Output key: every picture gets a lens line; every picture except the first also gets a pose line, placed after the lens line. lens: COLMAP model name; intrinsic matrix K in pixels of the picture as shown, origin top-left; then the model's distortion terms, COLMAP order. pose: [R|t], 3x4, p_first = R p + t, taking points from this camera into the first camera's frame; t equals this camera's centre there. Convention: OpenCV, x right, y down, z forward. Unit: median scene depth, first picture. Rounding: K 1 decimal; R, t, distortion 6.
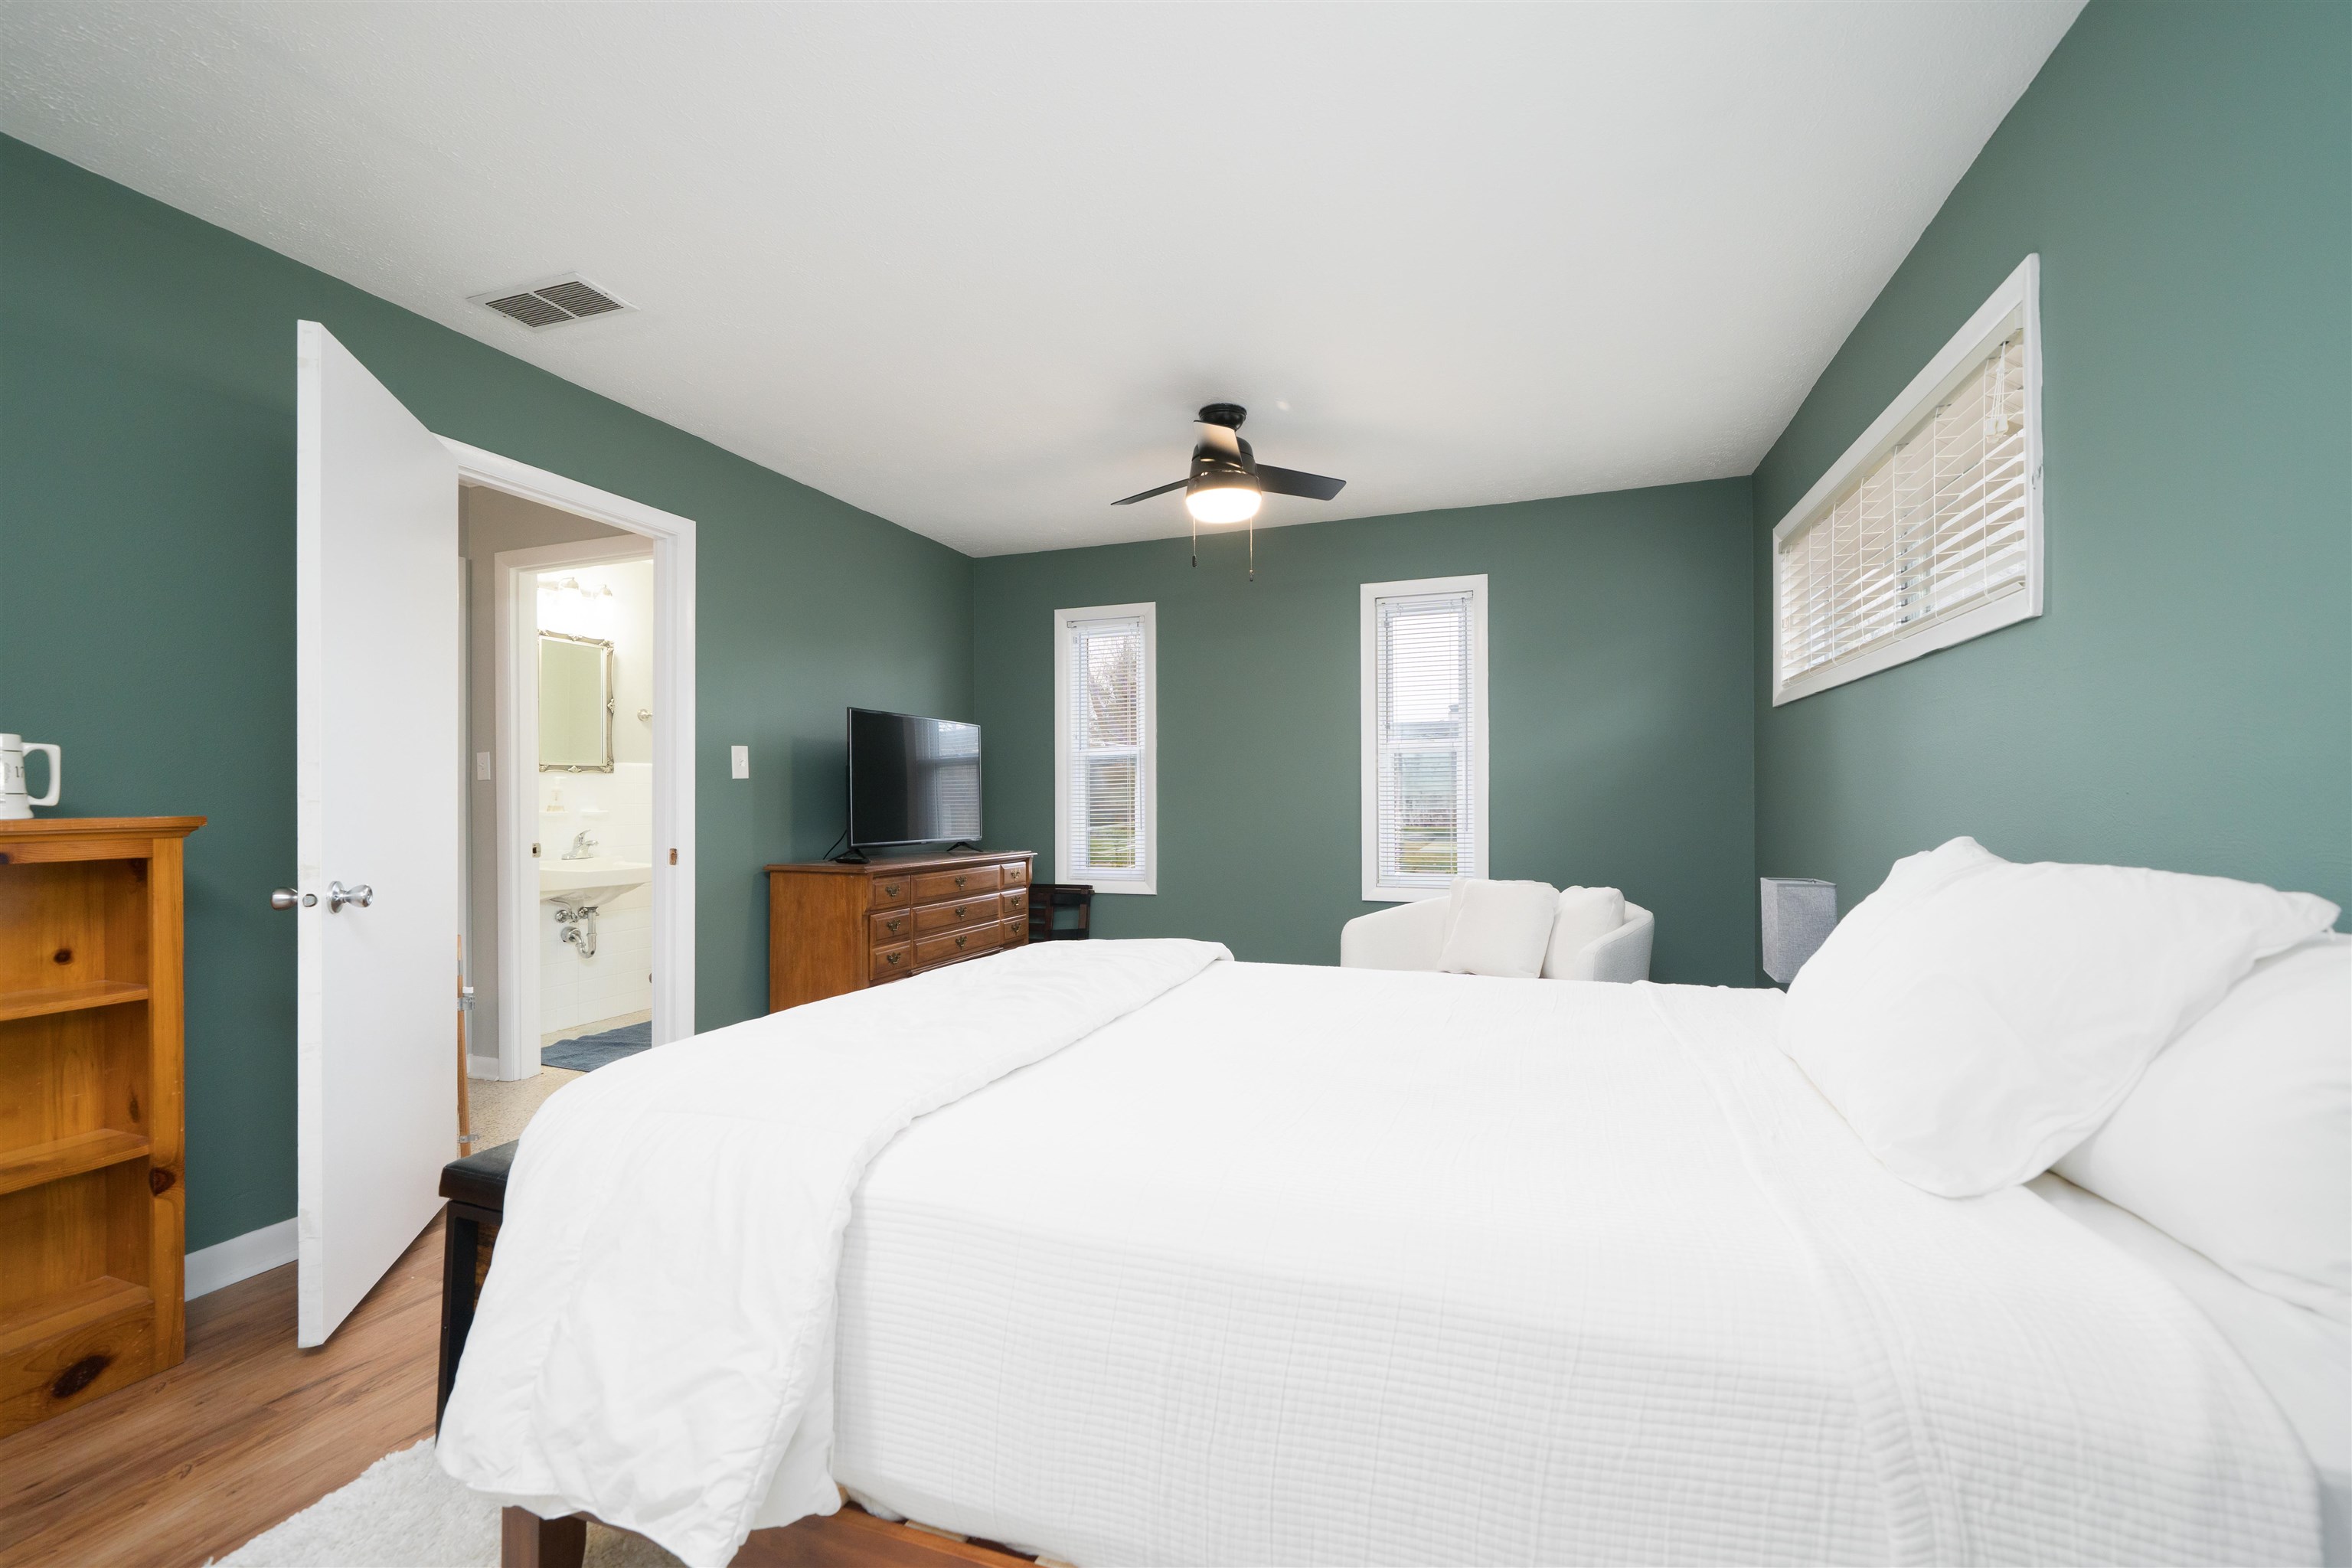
lens RADIAL K [[961.3, 0, 1175.6], [0, 961.3, 795.2], [0, 0, 1]] dist [0.002102, 0.000117]
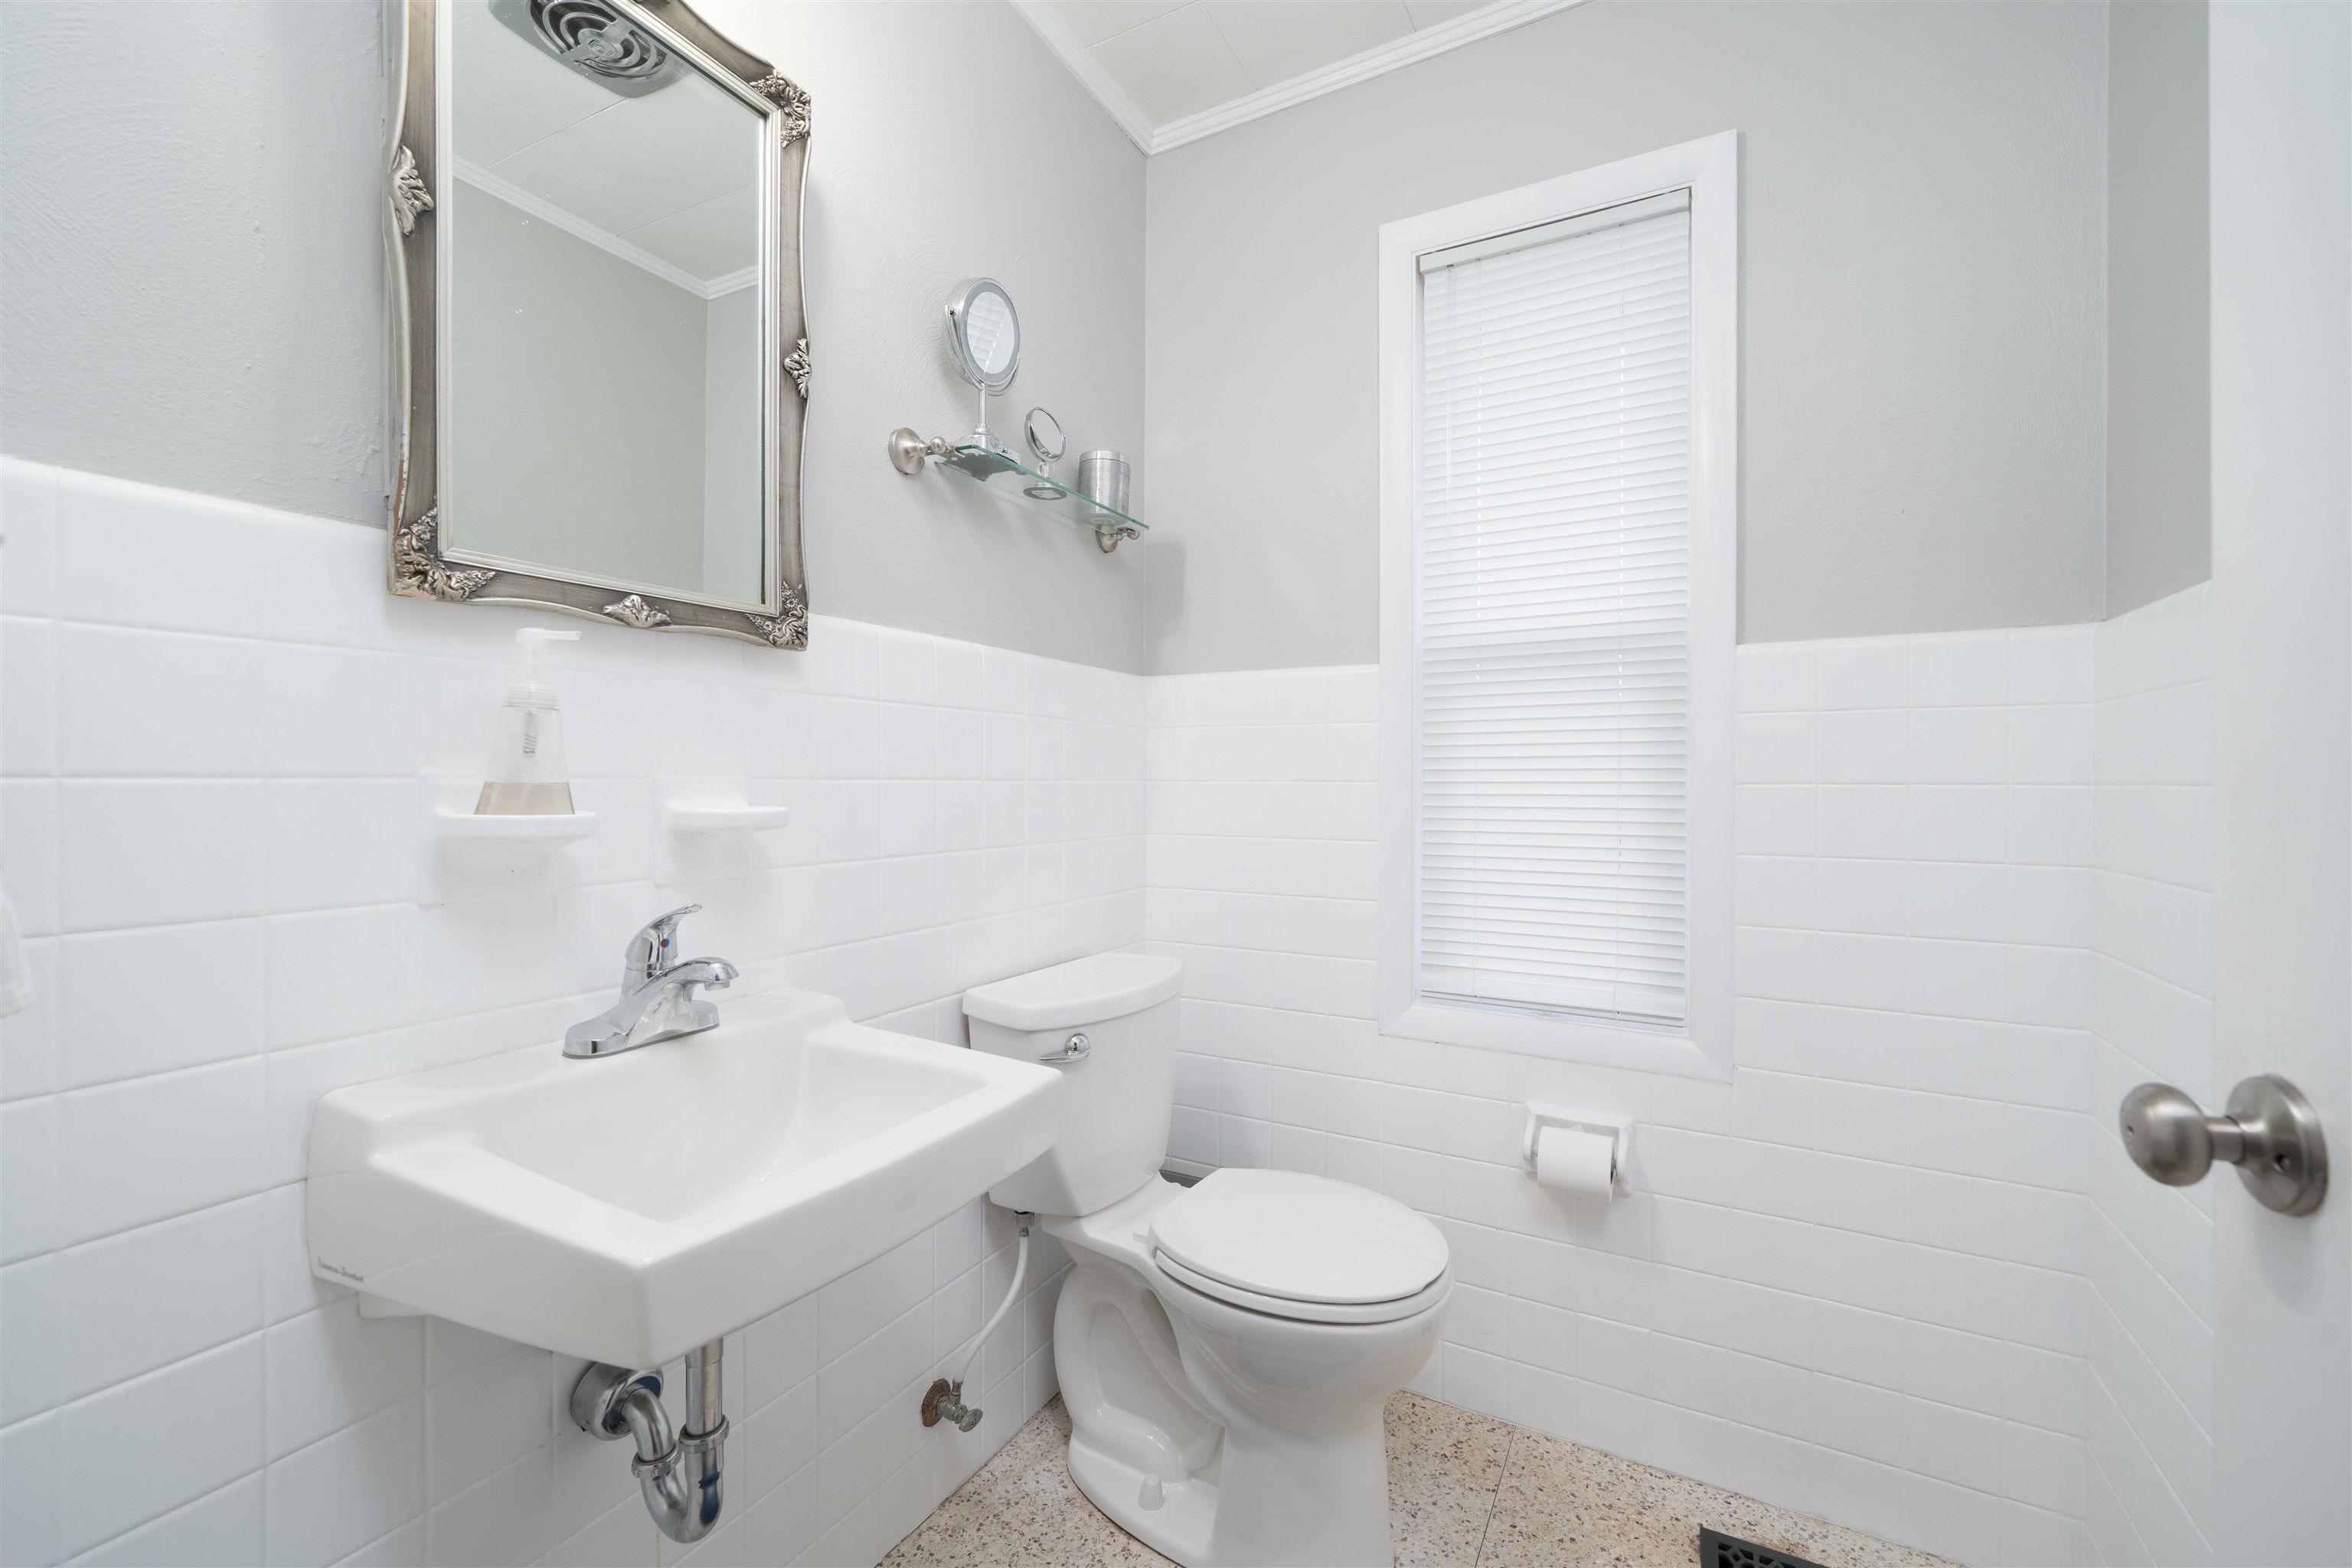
lens RADIAL K [[961.3, 0, 1176.9], [0, 961.3, 780.0], [0, 0, 1]] dist [0.002102, 0.000117]
pose [[0.987496, 0.010416, -0.157301, -0.461313], [-0.009883, 0.999942, 0.004169, 0.006946], [0.157336, -0.002562, 0.987542, 0.788886]]
